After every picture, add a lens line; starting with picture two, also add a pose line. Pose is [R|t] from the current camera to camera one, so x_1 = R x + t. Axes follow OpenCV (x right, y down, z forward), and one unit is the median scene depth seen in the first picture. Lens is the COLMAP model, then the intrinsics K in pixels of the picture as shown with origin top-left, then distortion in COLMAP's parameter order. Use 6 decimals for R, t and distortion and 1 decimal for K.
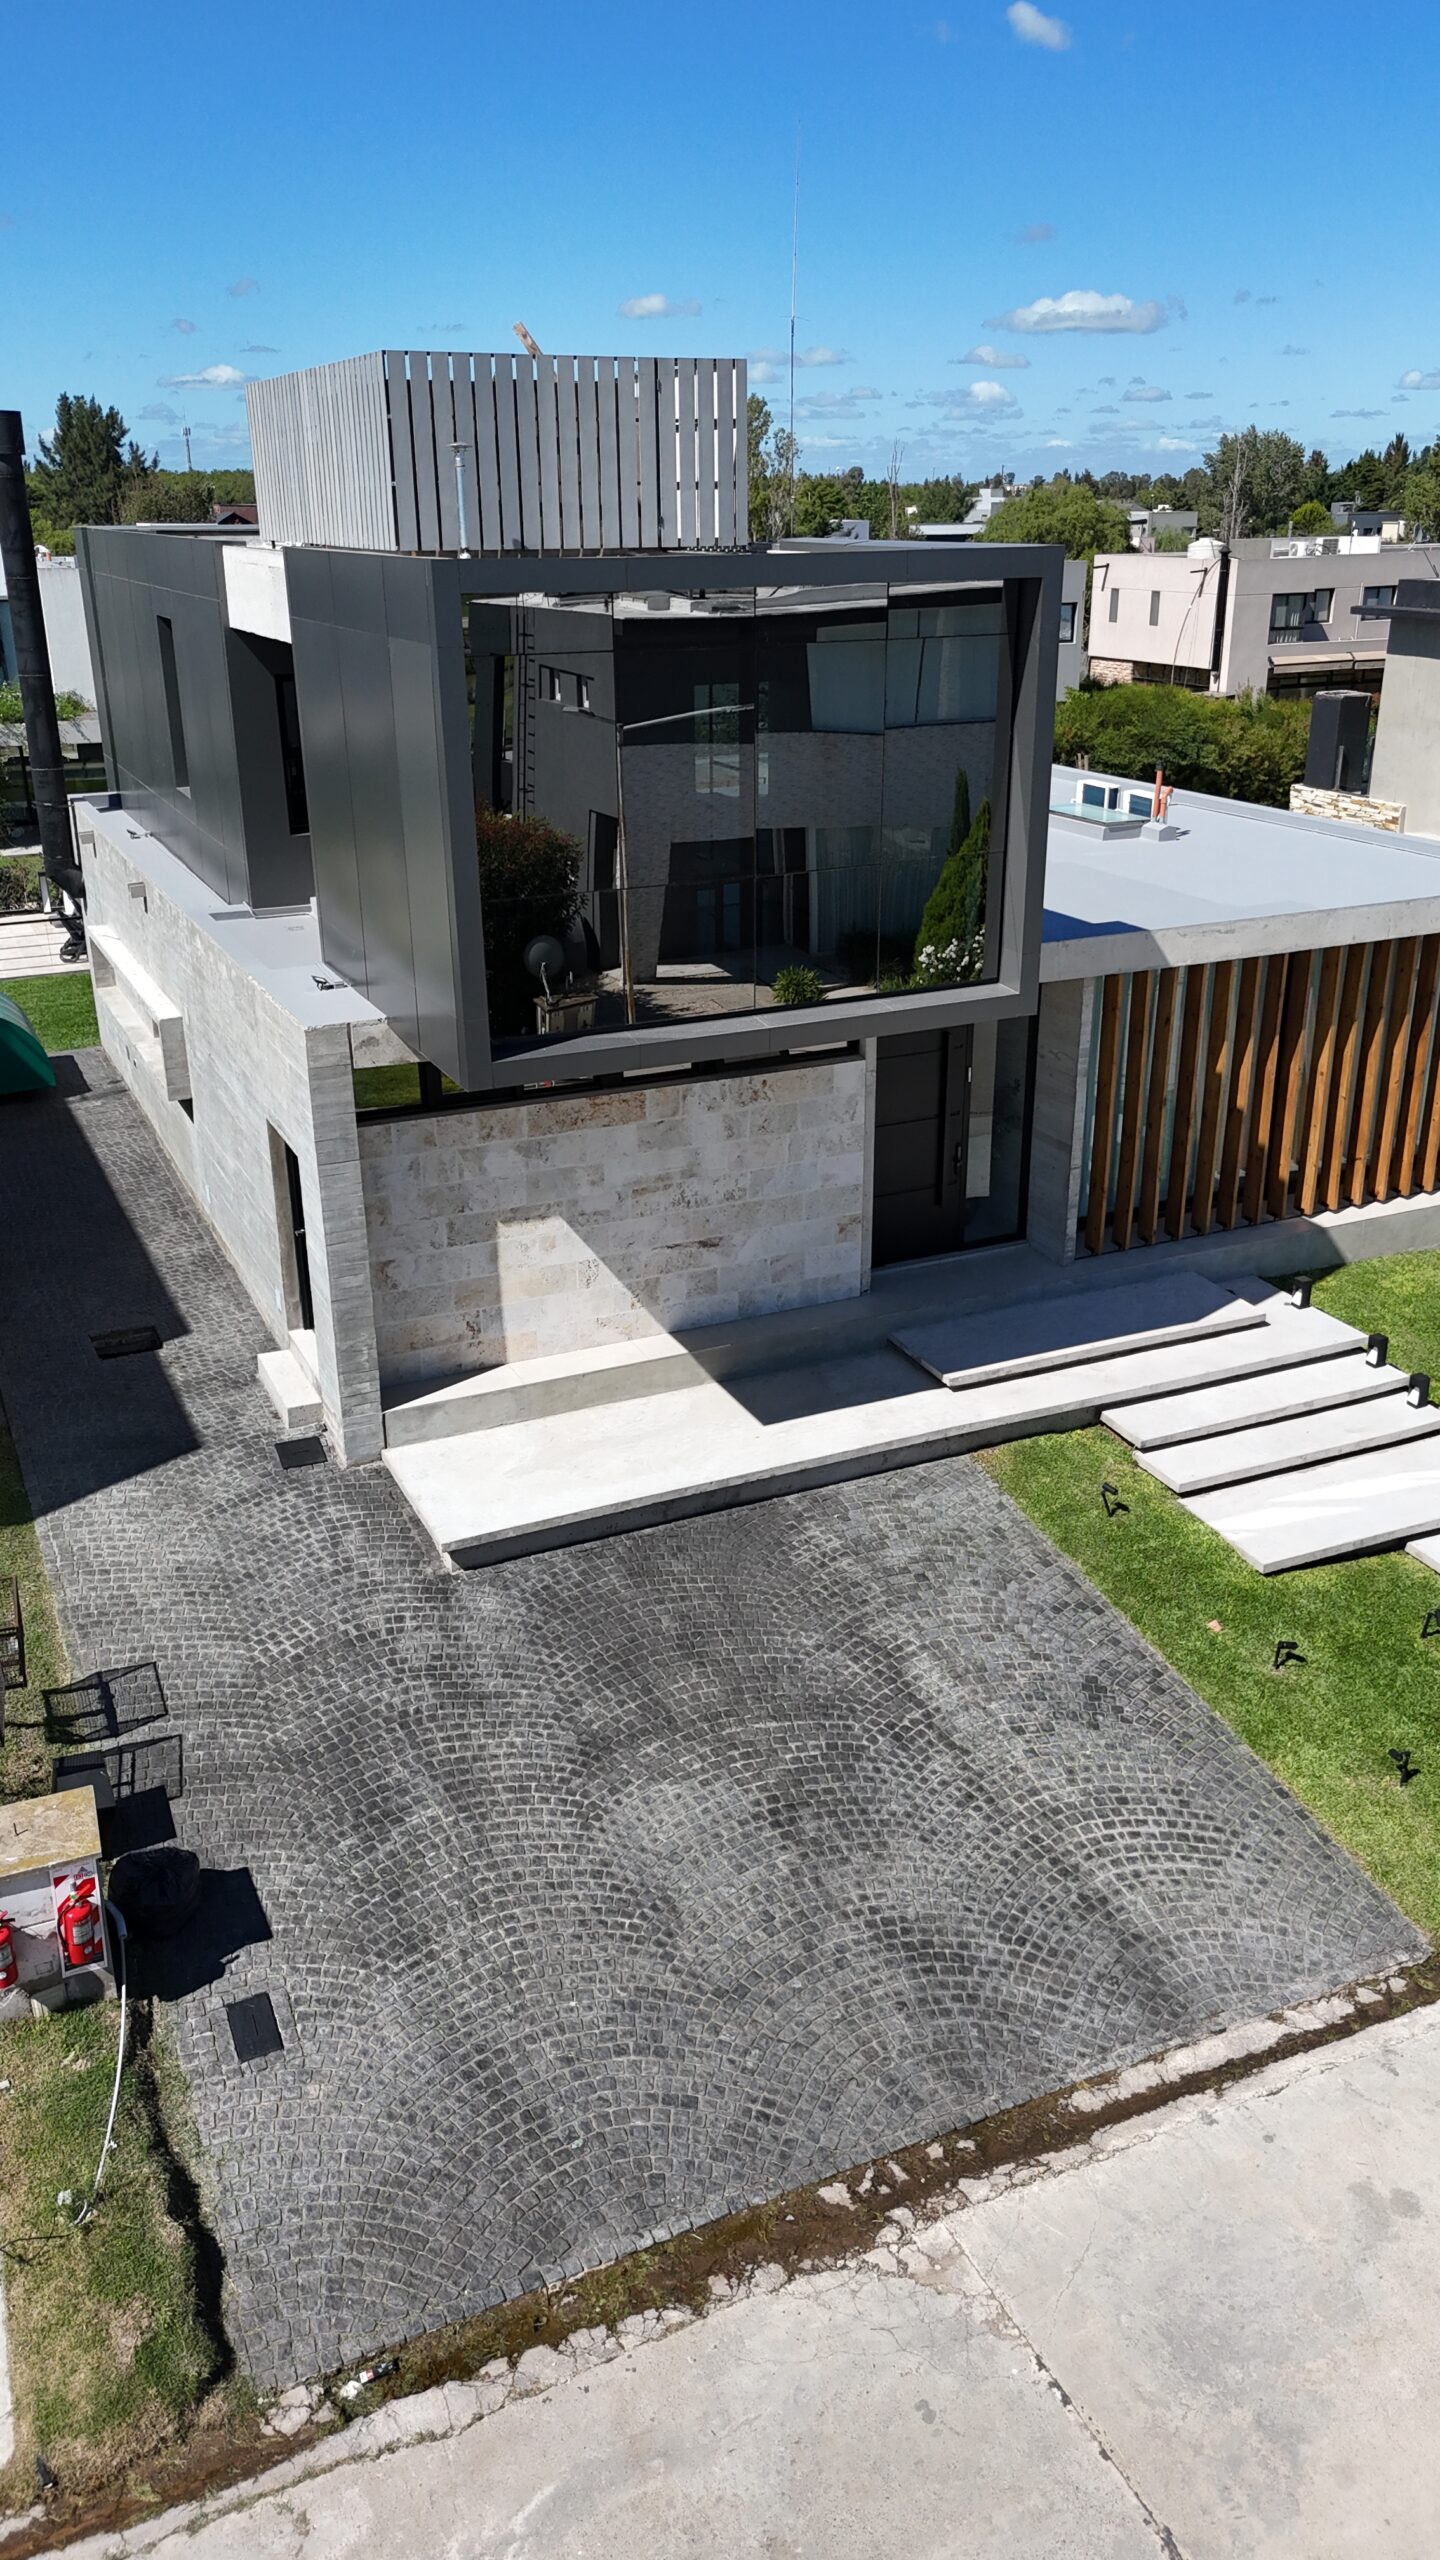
lens RADIAL K [[1887.2, 0, 735.3], [0, 1887.2, 1269.6], [0, 0, 1]] dist [0.102475, -0.116160]
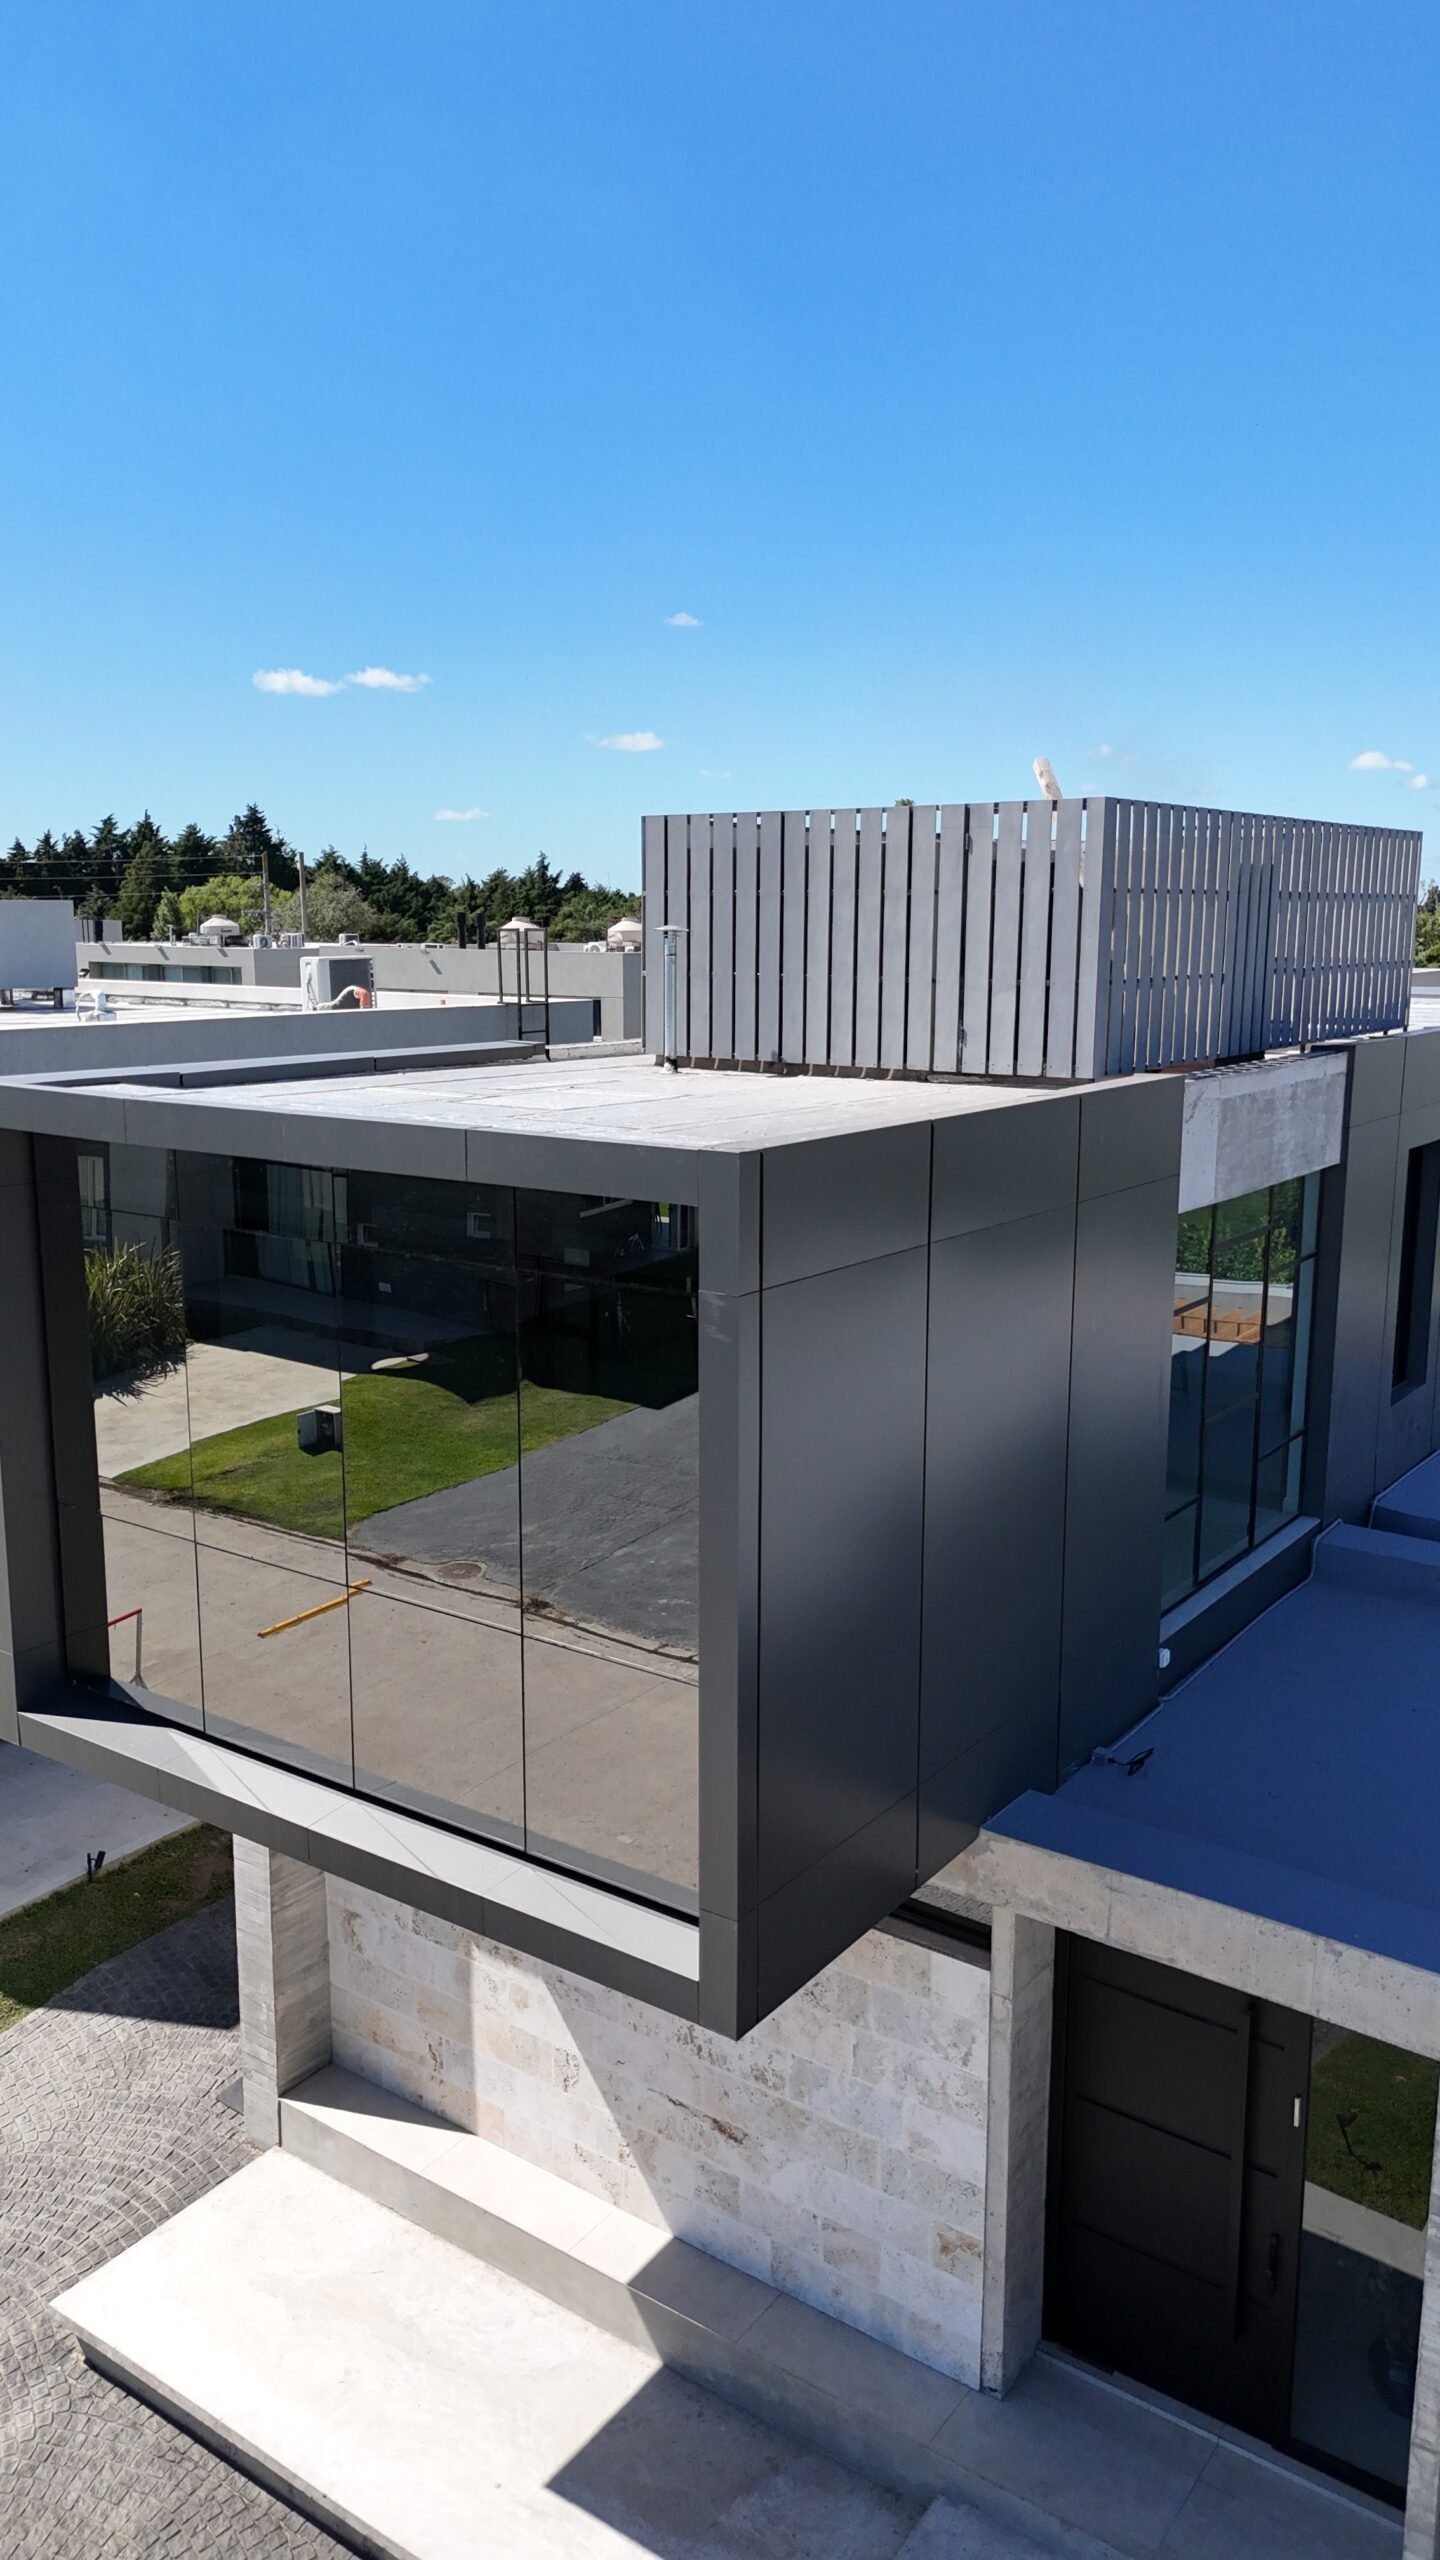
lens RADIAL K [[1894.4, 0, 720.0], [0, 1894.4, 1280.0], [0, 0, 1]] dist [0.074062, -0.058783]
pose [[0.487659, 0.173151, -0.855691, 0.485572], [-0.333292, 0.942823, 0.000840, -0.283491], [0.806911, 0.284785, 0.517486, 0.618075]]
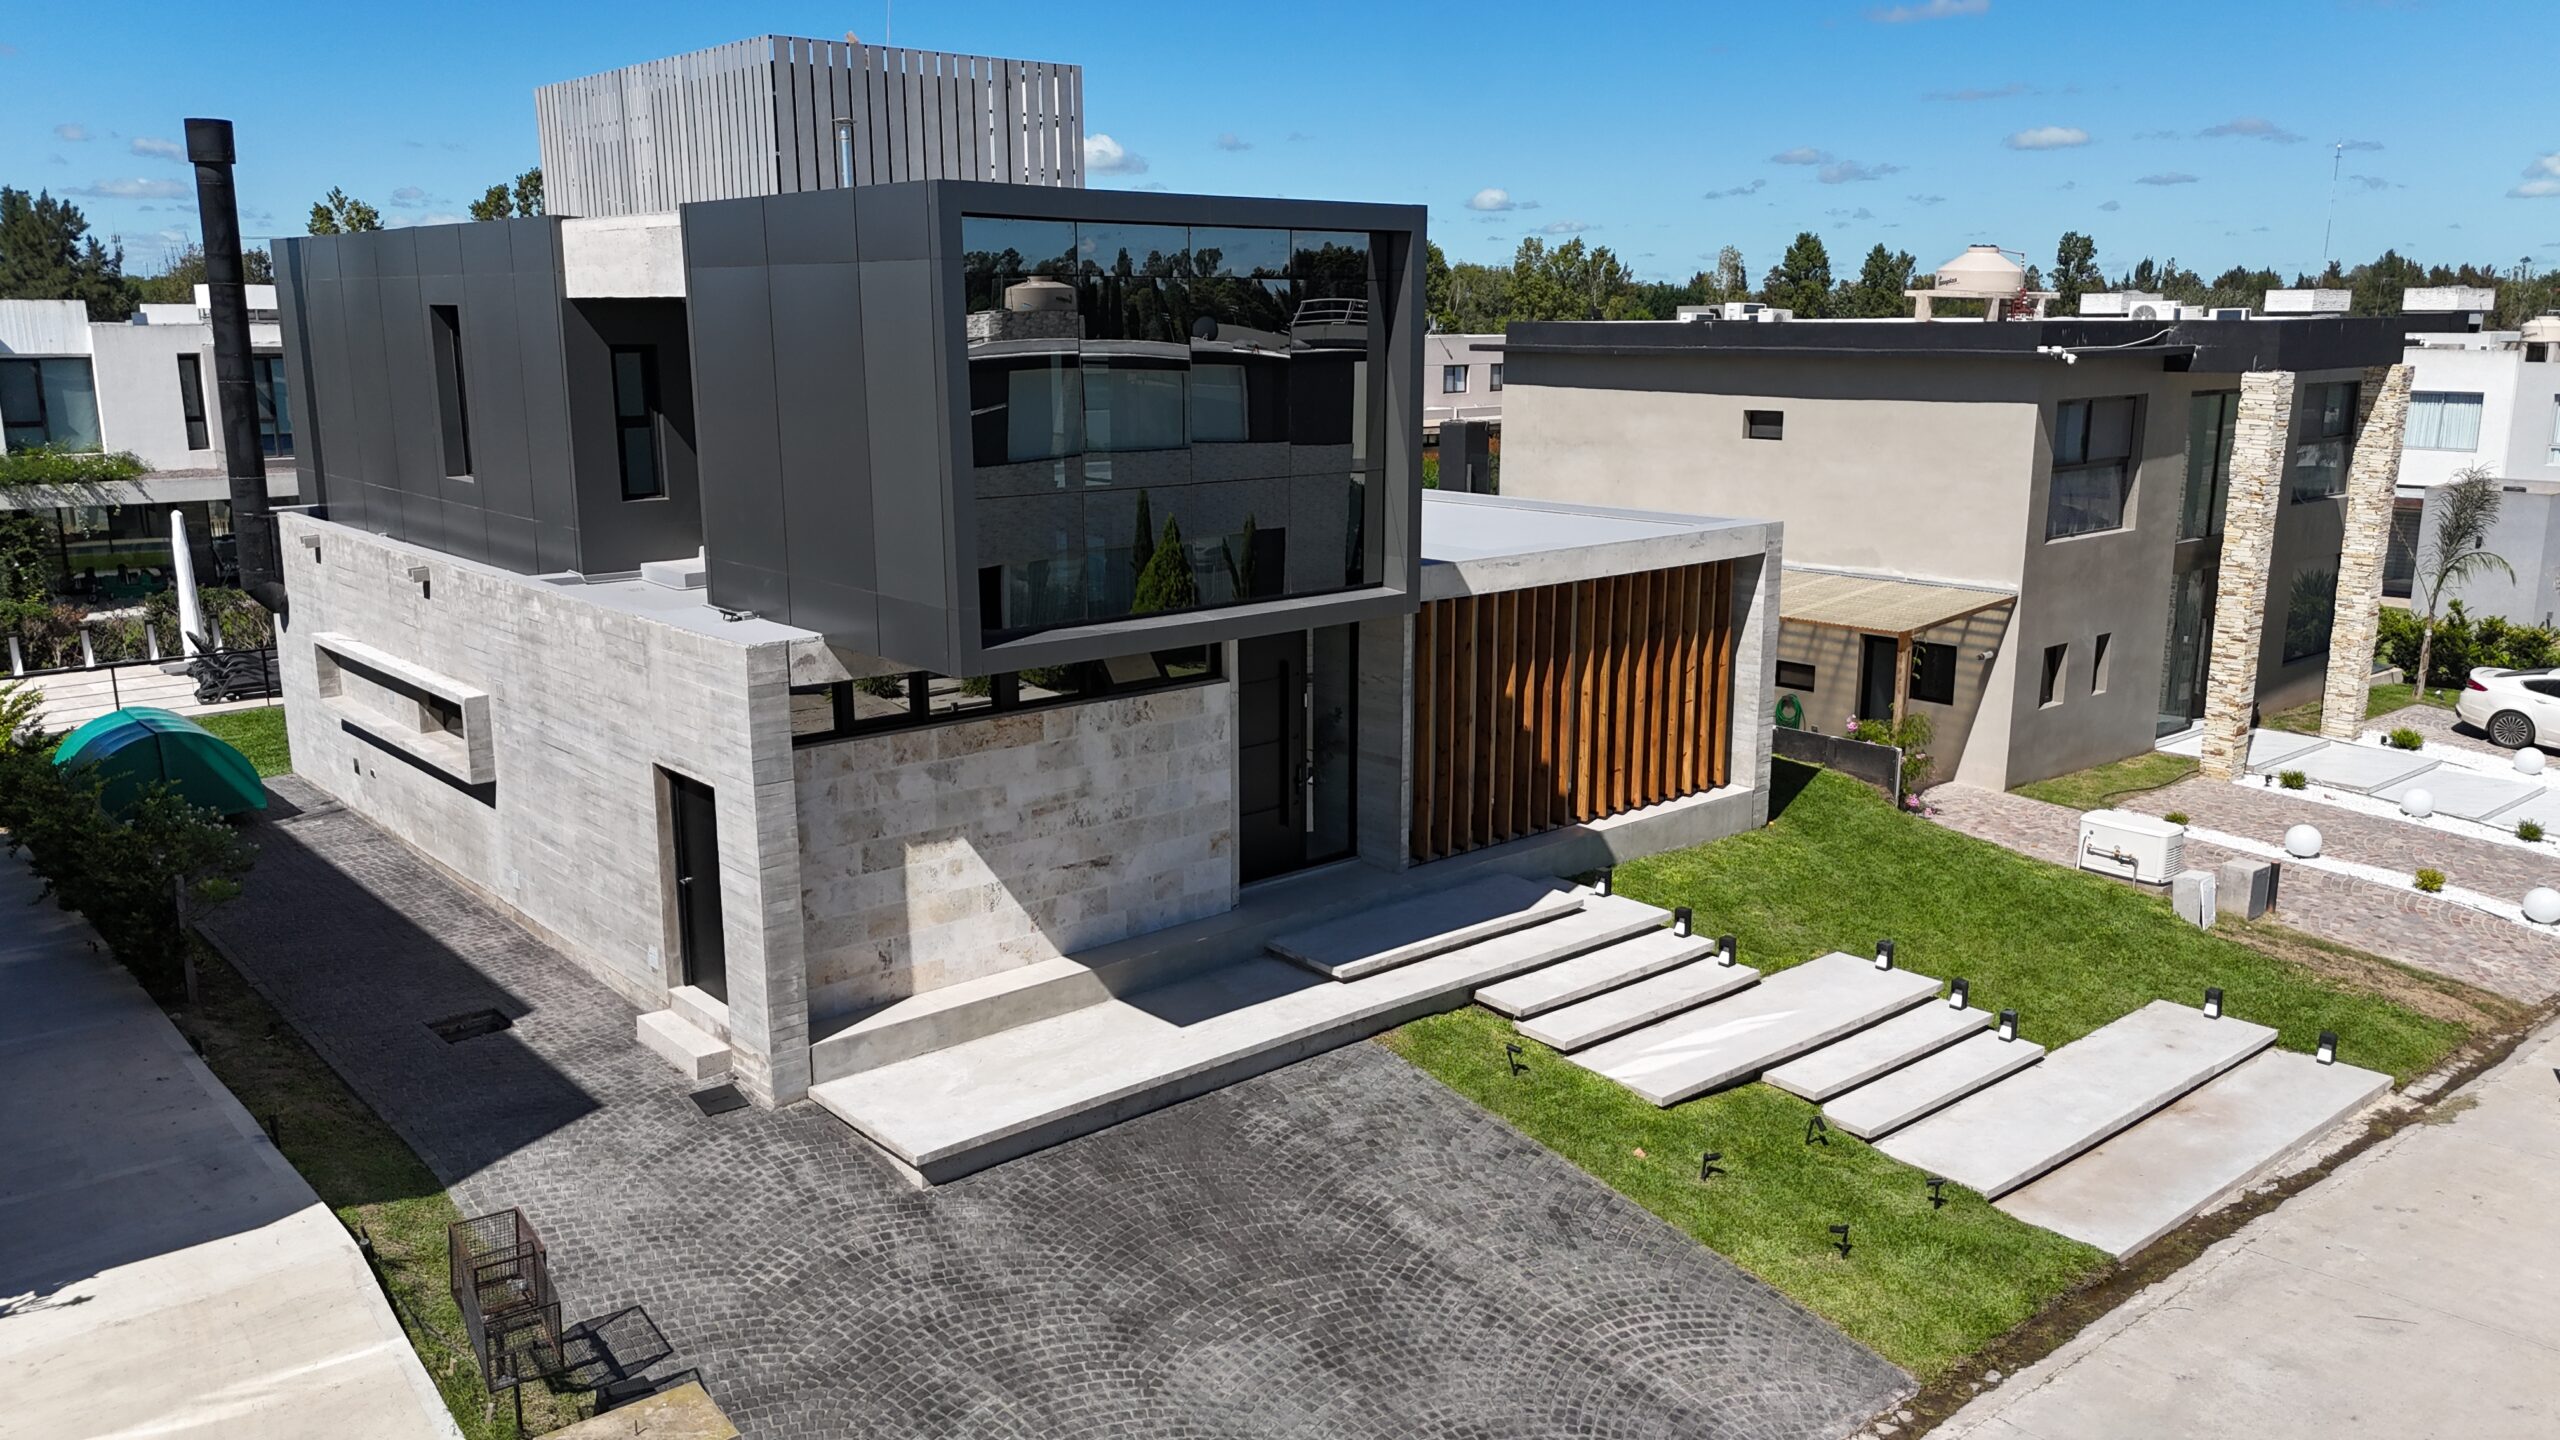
lens RADIAL K [[1887.2, 0, 1292.9], [0, 1887.2, 719.8], [0, 0, 1]] dist [0.102475, -0.116160]
pose [[0.960631, -0.053937, 0.272542, -0.195850], [0.100023, 0.982337, -0.158145, 0.085914], [-0.259199, 0.179180, 0.949058, -0.018026]]
